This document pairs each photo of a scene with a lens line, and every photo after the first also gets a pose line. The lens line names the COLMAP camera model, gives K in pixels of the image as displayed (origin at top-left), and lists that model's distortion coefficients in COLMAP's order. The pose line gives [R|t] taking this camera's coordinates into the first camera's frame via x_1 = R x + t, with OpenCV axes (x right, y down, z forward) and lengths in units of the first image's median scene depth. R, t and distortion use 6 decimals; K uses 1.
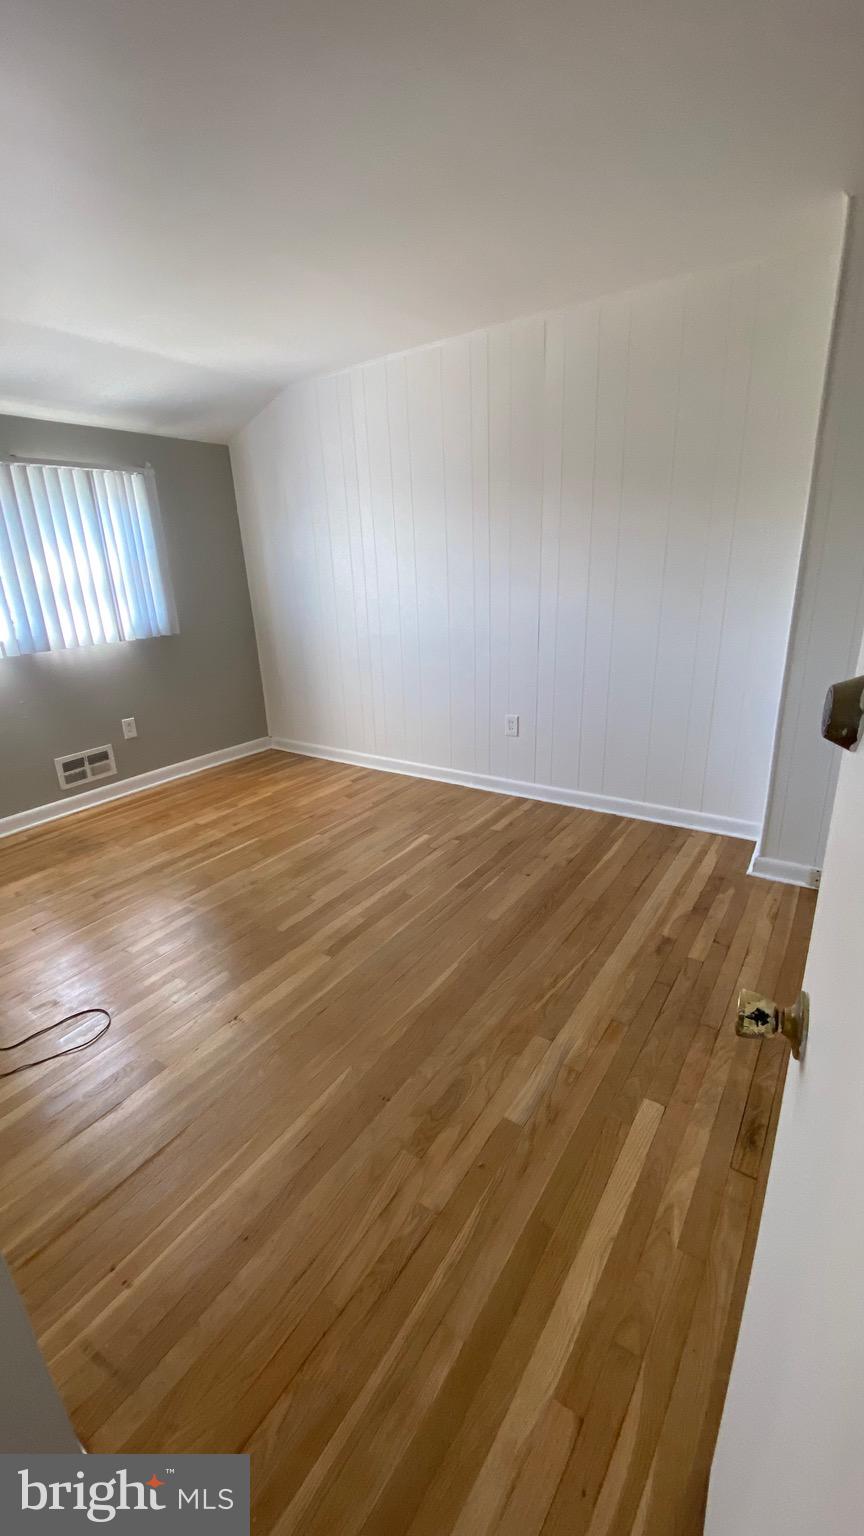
lens RADIAL K [[630.6, 0, 436.7], [0, 630.6, 771.7], [0, 0, 1]] dist [-0.027468, -0.001301]
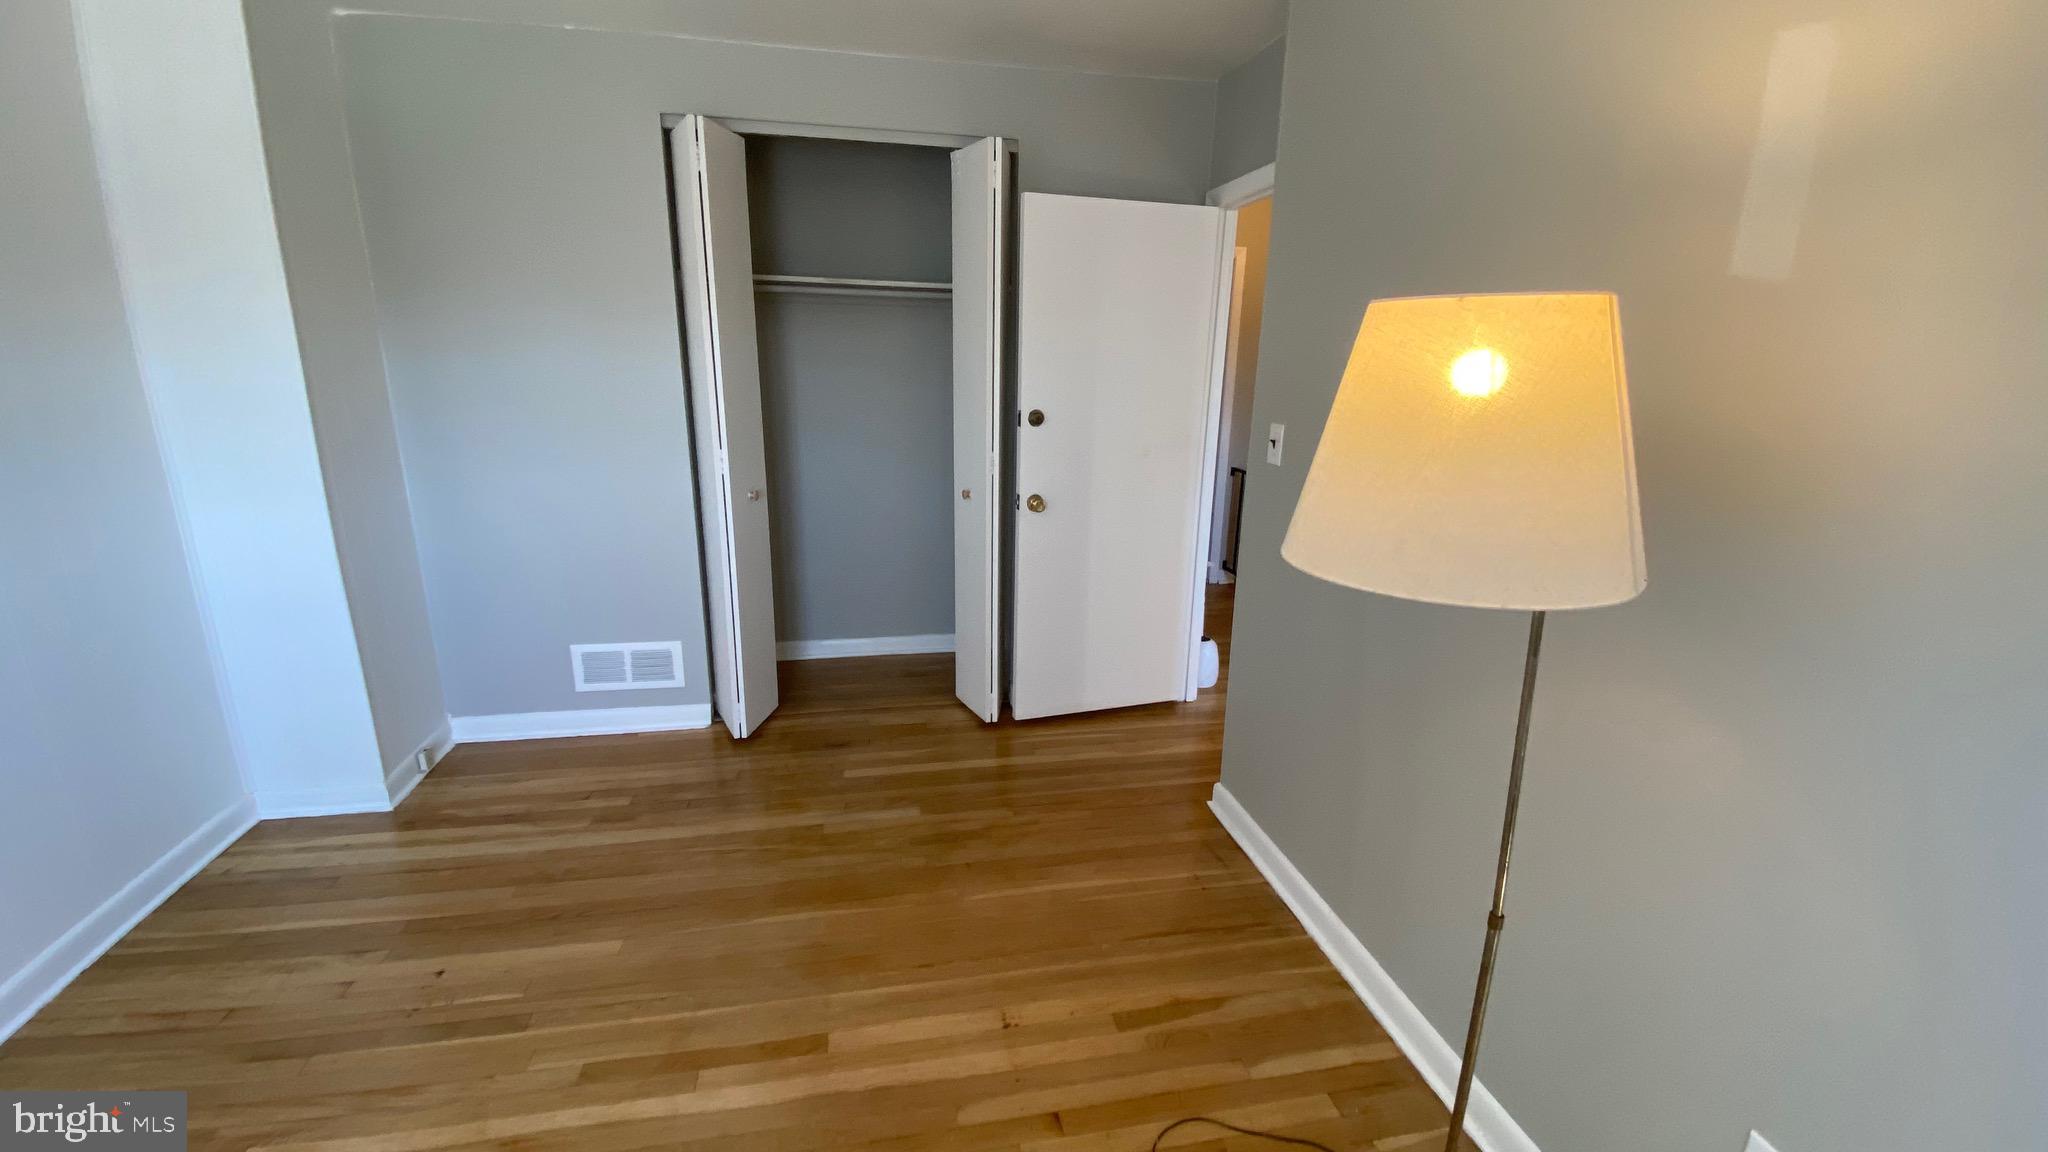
lens RADIAL K [[840.8, 0, 1022.6], [0, 840.8, 573.5], [0, 0, 1]] dist [-0.027468, -0.001301]
pose [[-0.719806, -0.161162, 0.675208, -1.009887], [0.226625, 0.864826, 0.448014, -0.532368], [-0.656140, 0.475502, -0.585984, 1.479193]]
